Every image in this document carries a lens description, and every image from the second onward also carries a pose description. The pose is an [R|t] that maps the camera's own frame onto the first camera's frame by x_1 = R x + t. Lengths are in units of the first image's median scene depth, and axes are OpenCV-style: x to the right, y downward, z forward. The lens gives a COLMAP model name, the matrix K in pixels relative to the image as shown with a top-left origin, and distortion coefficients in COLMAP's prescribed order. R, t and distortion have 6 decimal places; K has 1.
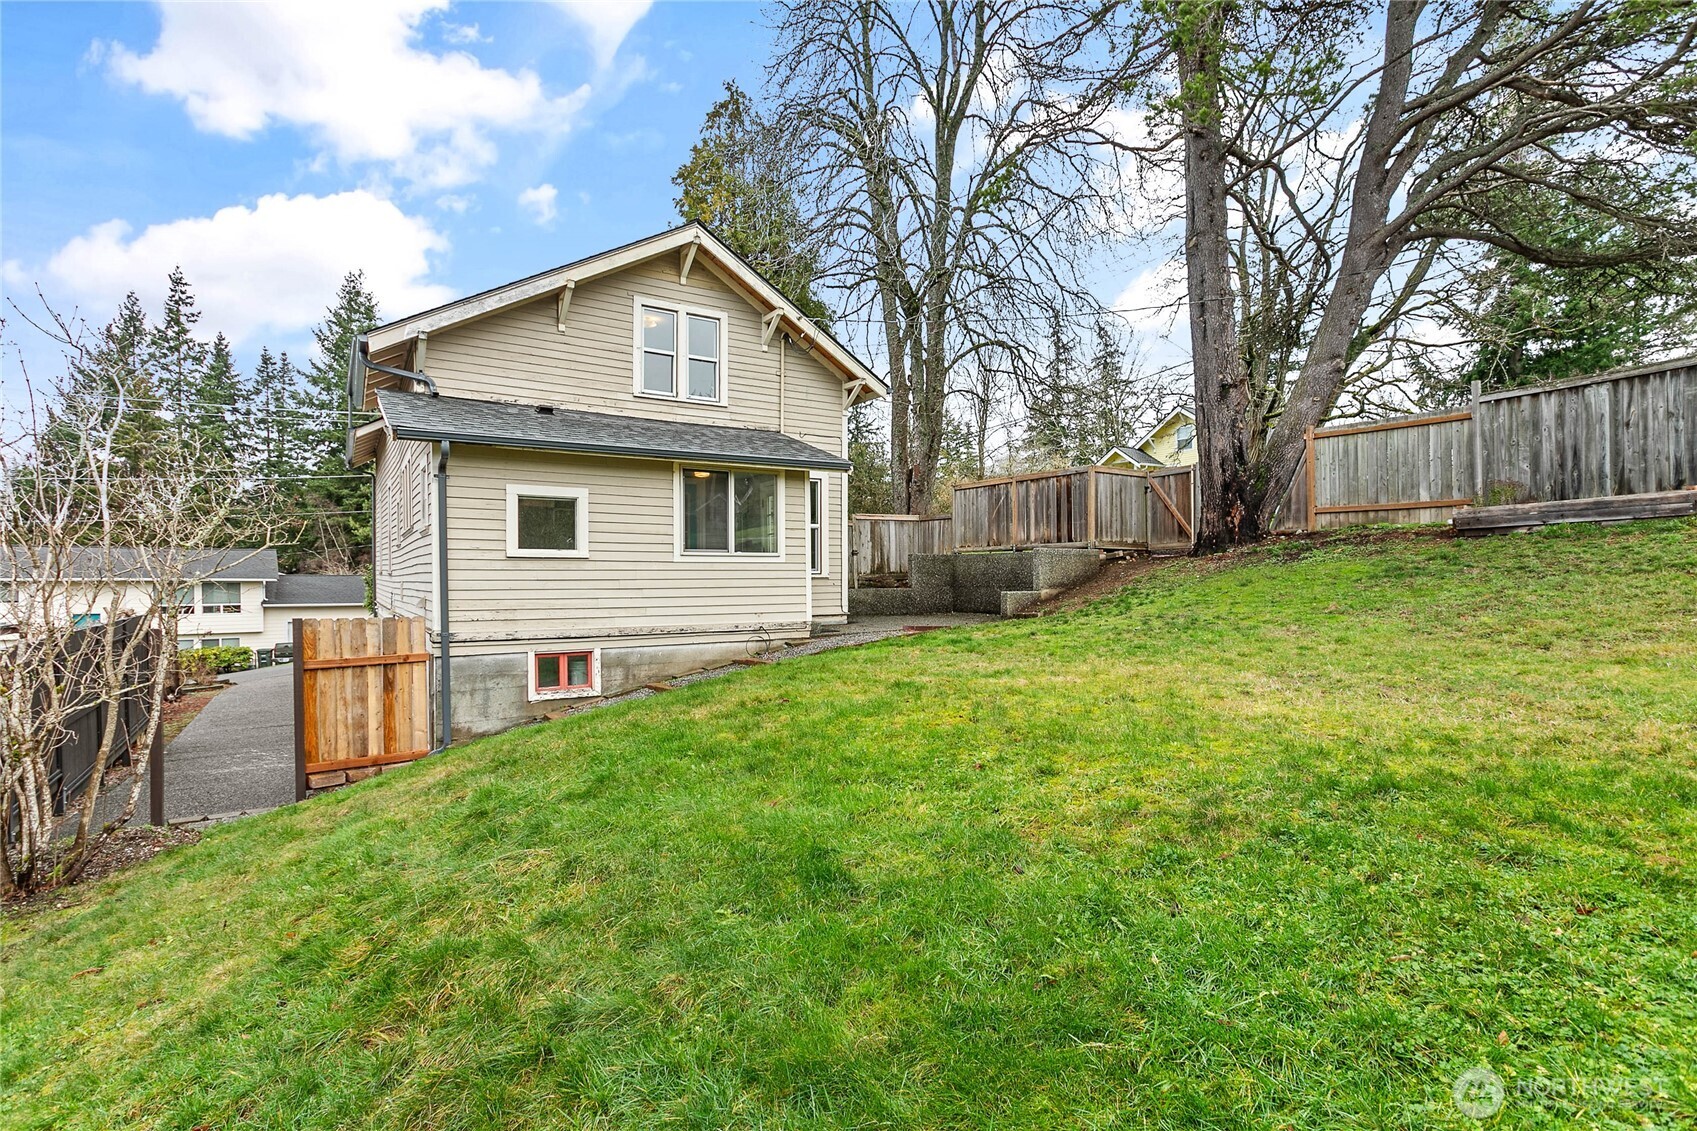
lens RADIAL K [[807.8, 0, 857.4], [0, 807.8, 578.9], [0, 0, 1]] dist [0.005837, -0.001080]
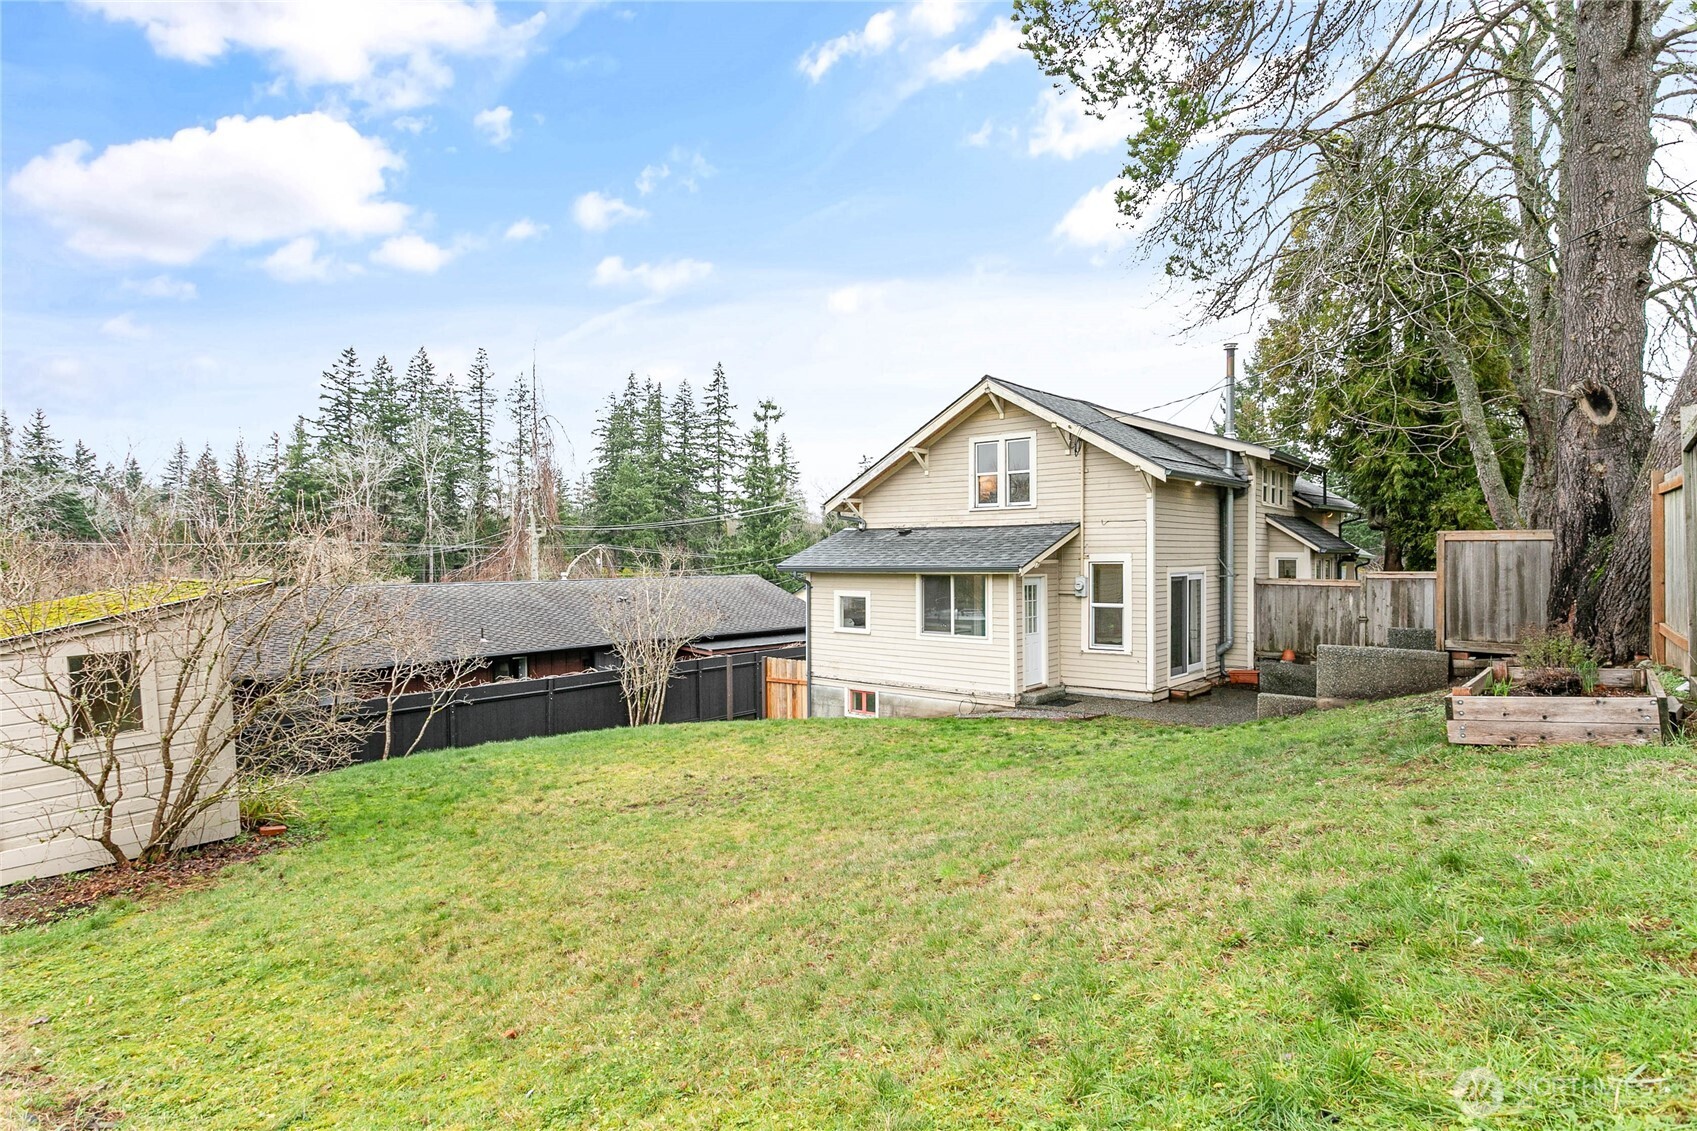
lens RADIAL K [[921.6, 0, 846.7], [0, 921.6, 562.8], [0, 0, 1]] dist [0.001955, 0.003610]
pose [[0.293095, 0.011014, -0.956020, 1.304357], [-0.002605, 0.999939, 0.010721, -0.174006], [0.956080, -0.000652, 0.293106, 0.386163]]
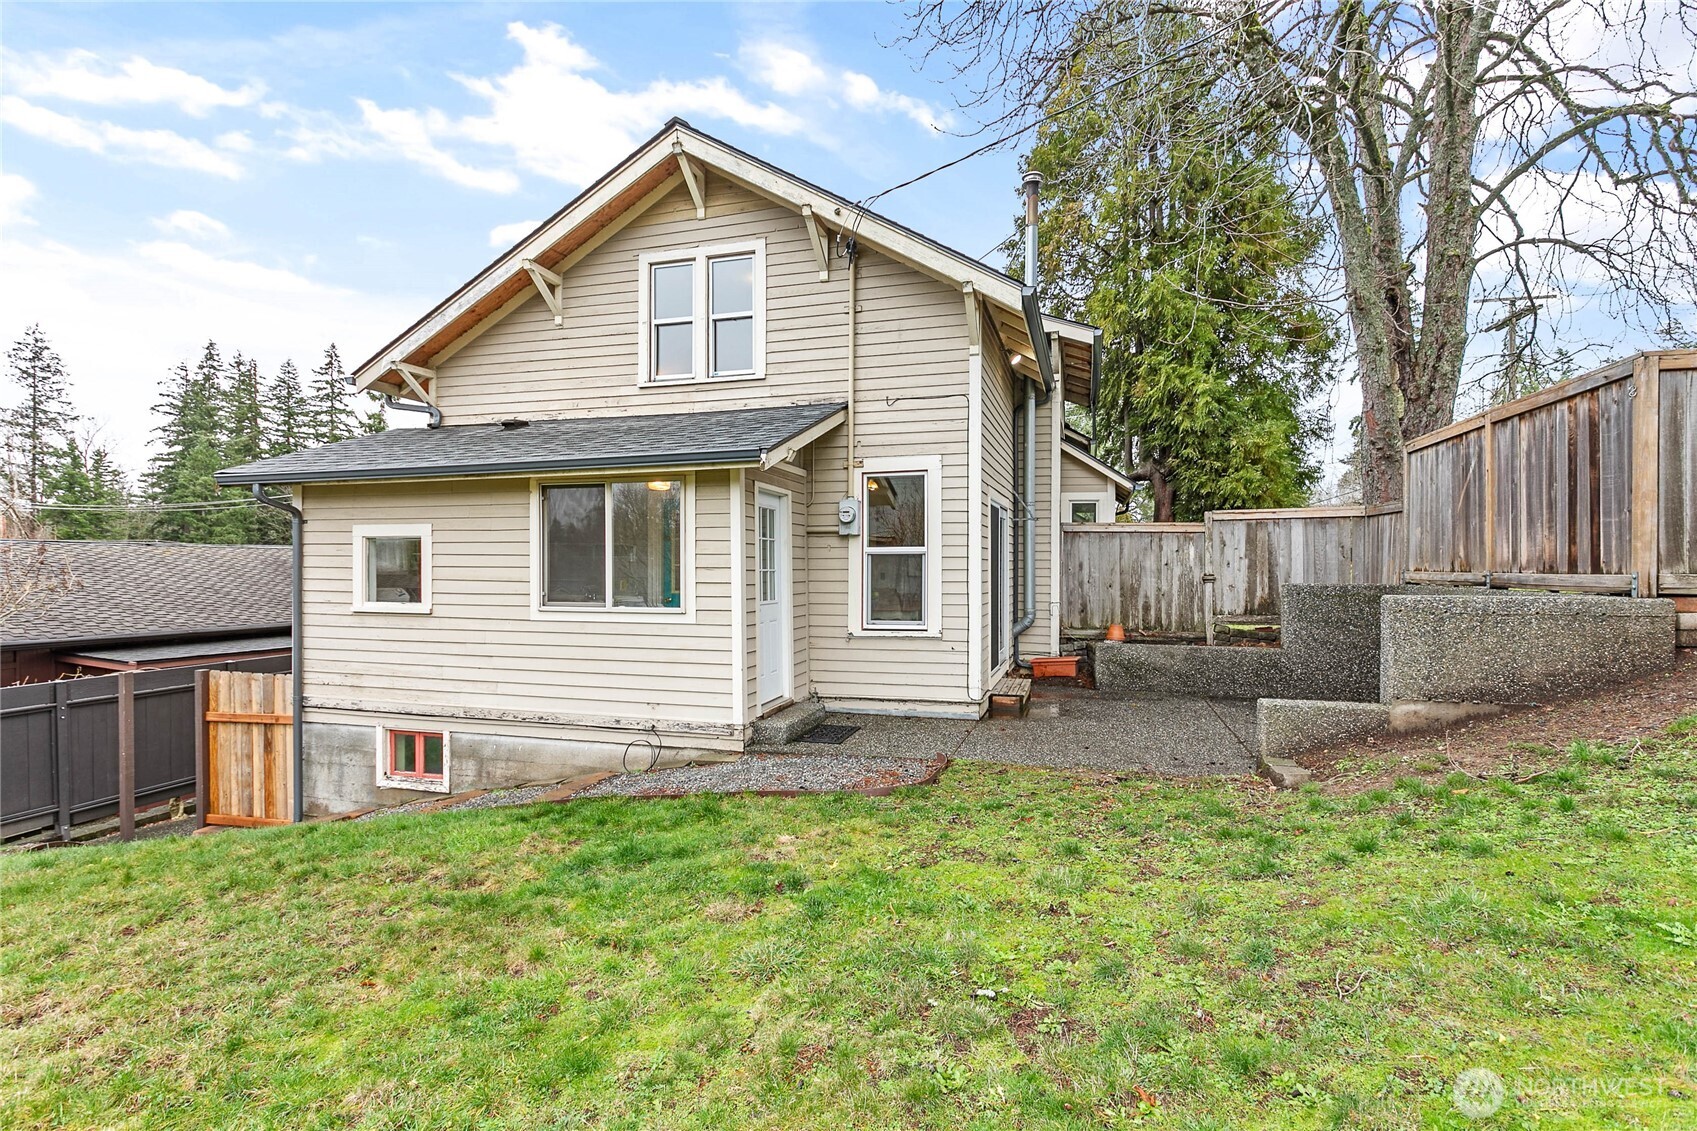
lens RADIAL K [[807.8, 0, 843.9], [0, 807.8, 569.1], [0, 0, 1]] dist [0.005837, -0.001080]
pose [[0.647247, 0.006160, -0.762256, 0.476569], [-0.006961, 0.999973, 0.002170, -0.067698], [0.762249, 0.003901, 0.647272, 0.740785]]
